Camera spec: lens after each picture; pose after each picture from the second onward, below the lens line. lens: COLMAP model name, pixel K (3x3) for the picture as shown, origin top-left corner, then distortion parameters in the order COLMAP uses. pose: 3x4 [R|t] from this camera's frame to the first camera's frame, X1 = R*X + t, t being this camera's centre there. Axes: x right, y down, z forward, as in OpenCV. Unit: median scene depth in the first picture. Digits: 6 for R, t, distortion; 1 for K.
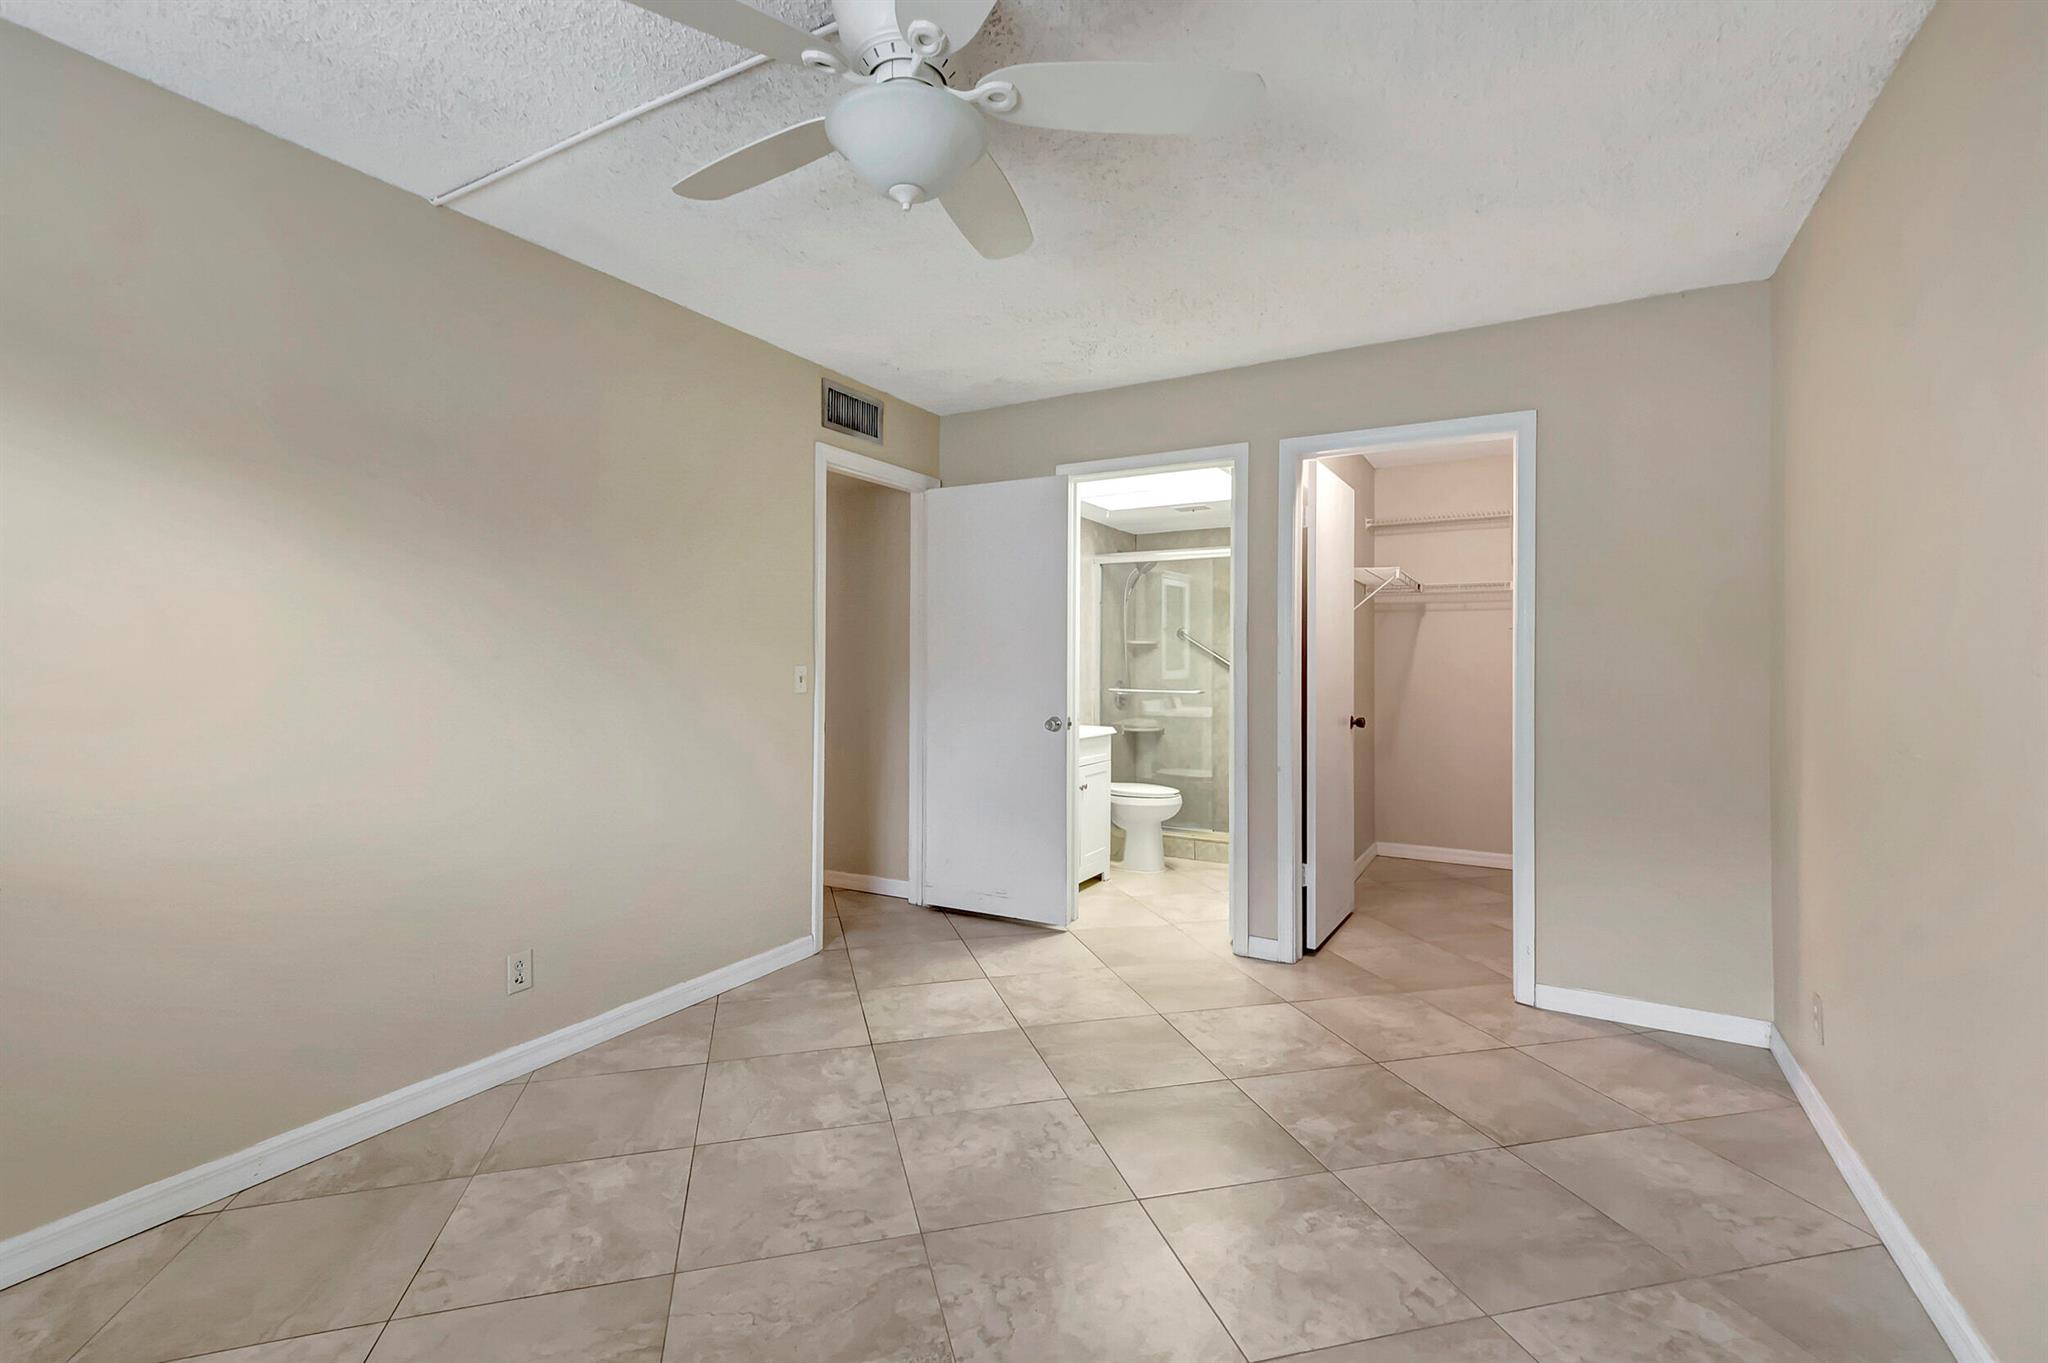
lens RADIAL K [[904.4, 0, 1012.2], [0, 904.4, 637.2], [0, 0, 1]] dist [0.004252, 0.000061]
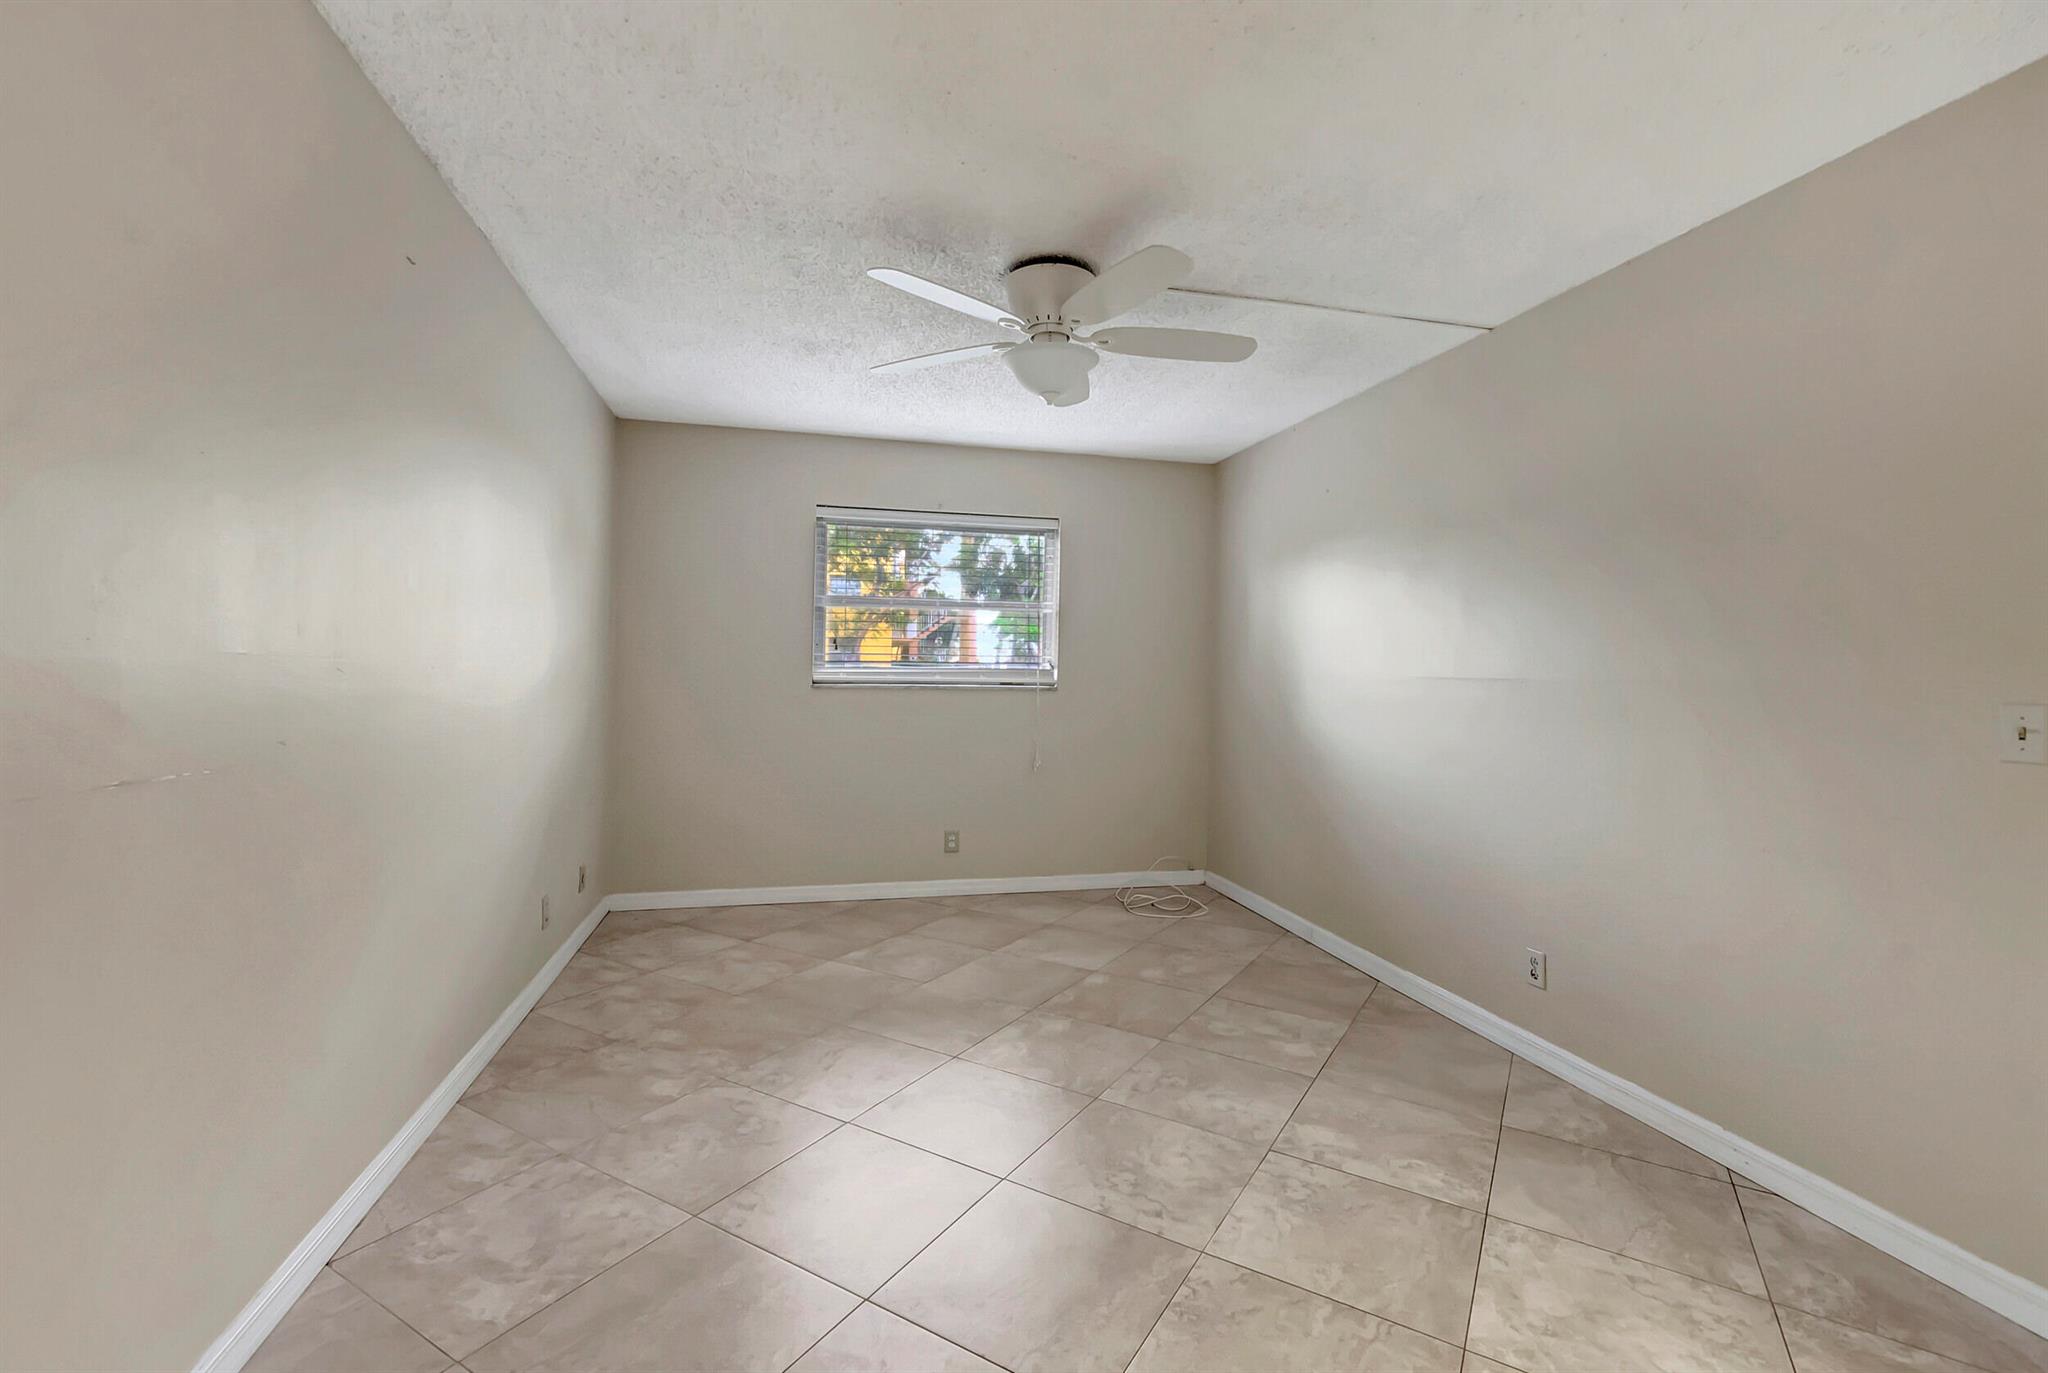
lens RADIAL K [[903.8, 0, 1024.0], [0, 903.8, 686.5], [0, 0, 1]] dist [0.012127, -0.000088]
pose [[-0.716660, -0.003315, -0.697415, 0.768902], [-0.001092, 0.999993, -0.003631, 0.041987], [0.697422, -0.001840, -0.716659, 1.580407]]
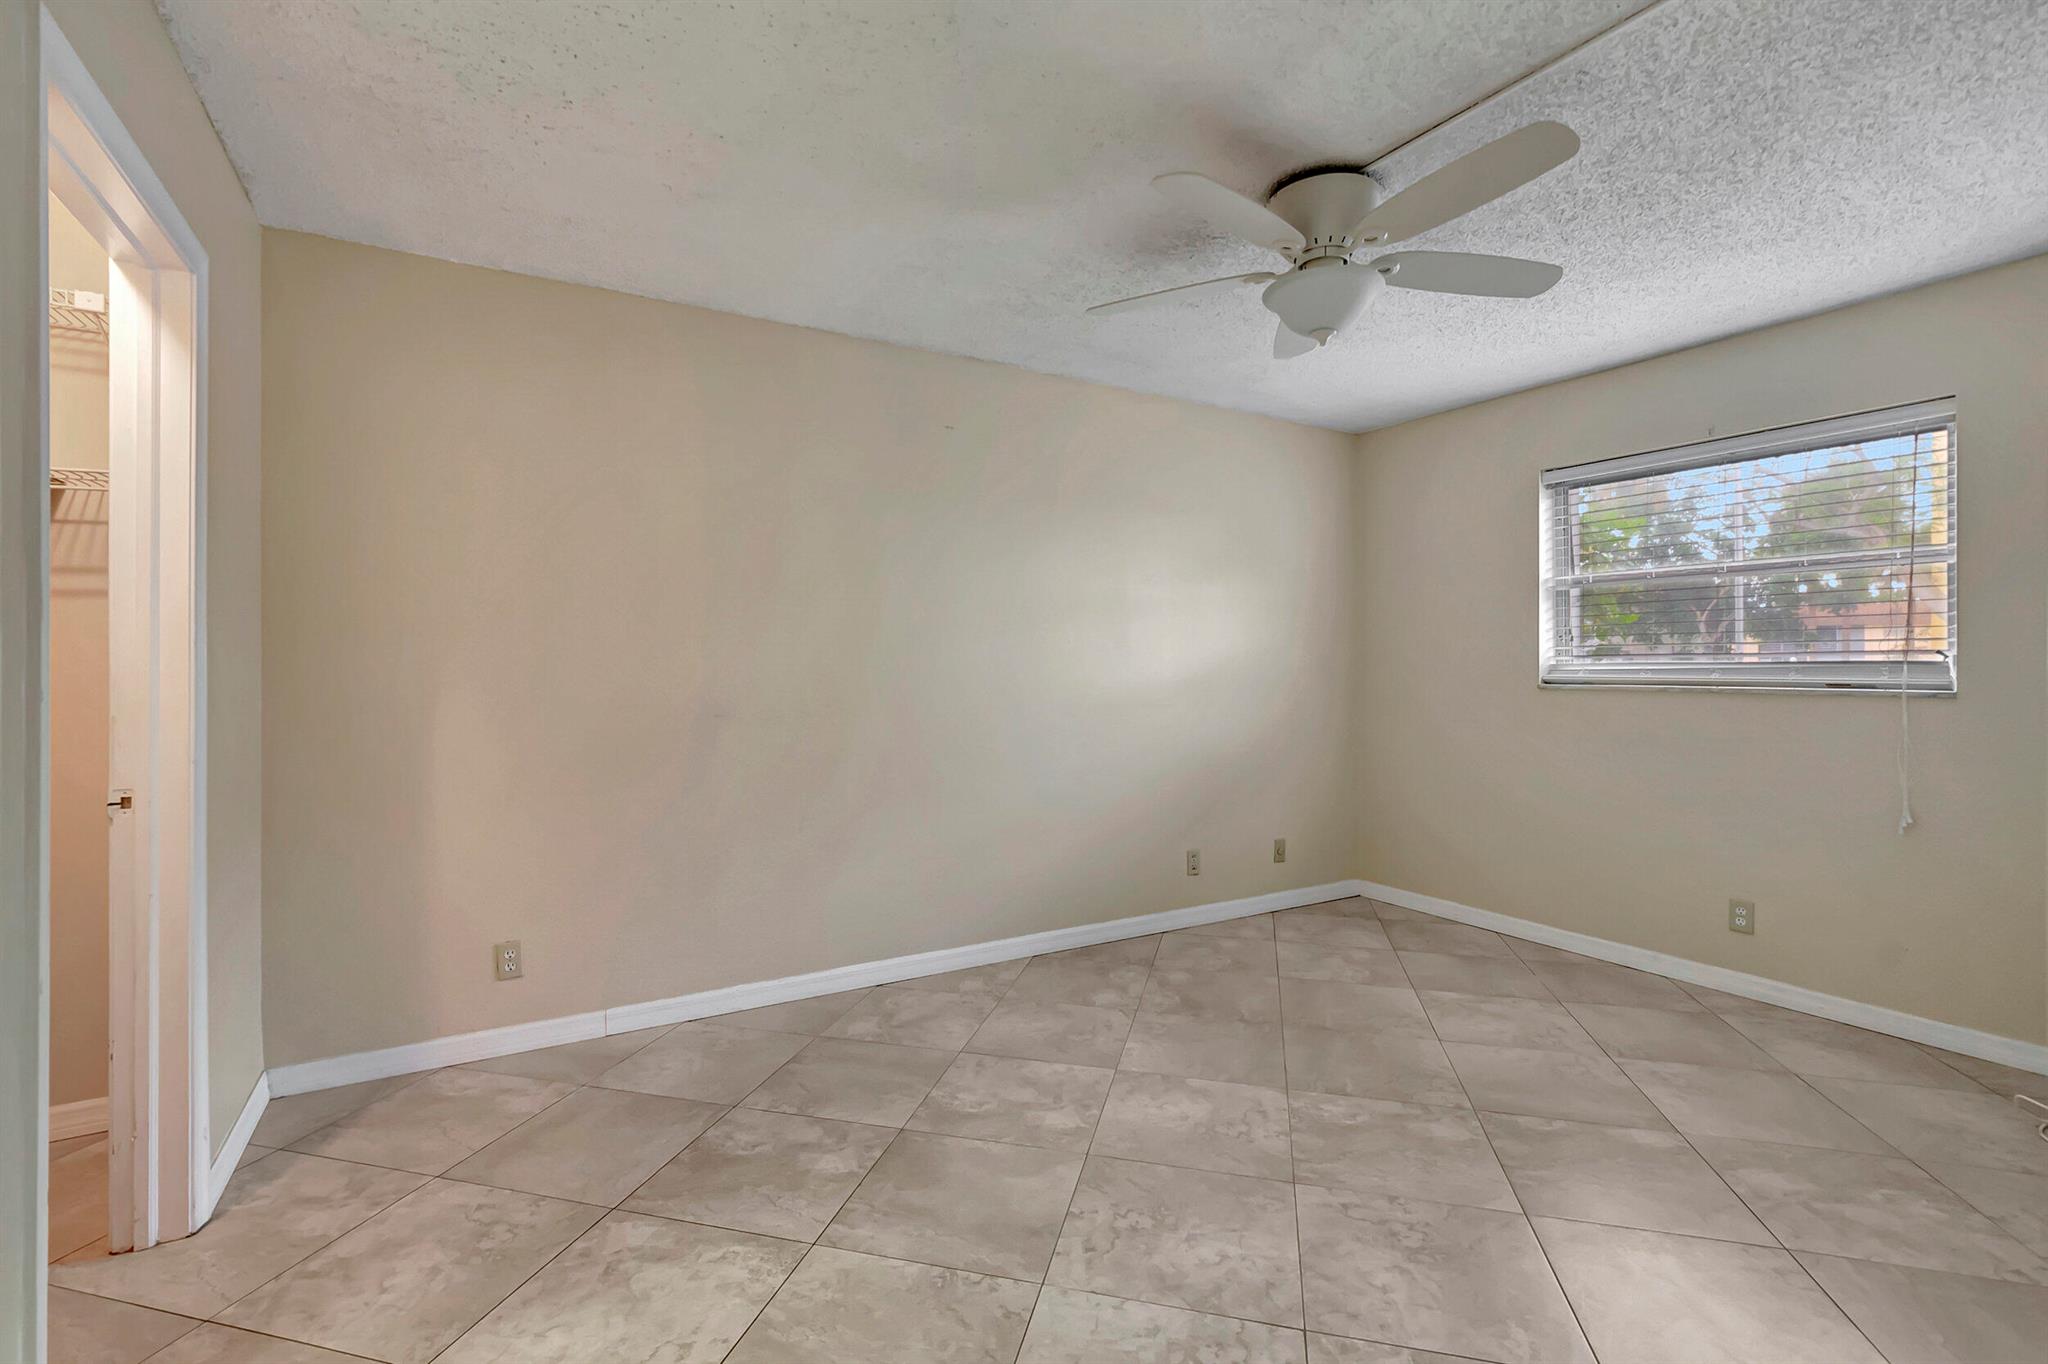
lens RADIAL K [[932.7, 0, 1024.0], [0, 932.7, 682.0], [0, 0, 1]] dist [-0.000557, -0.000727]
pose [[-0.875702, -0.016359, 0.482574, -0.292573], [-0.019584, 0.999807, -0.001646, 0.047376], [-0.482454, -0.010892, -0.875854, 1.804533]]
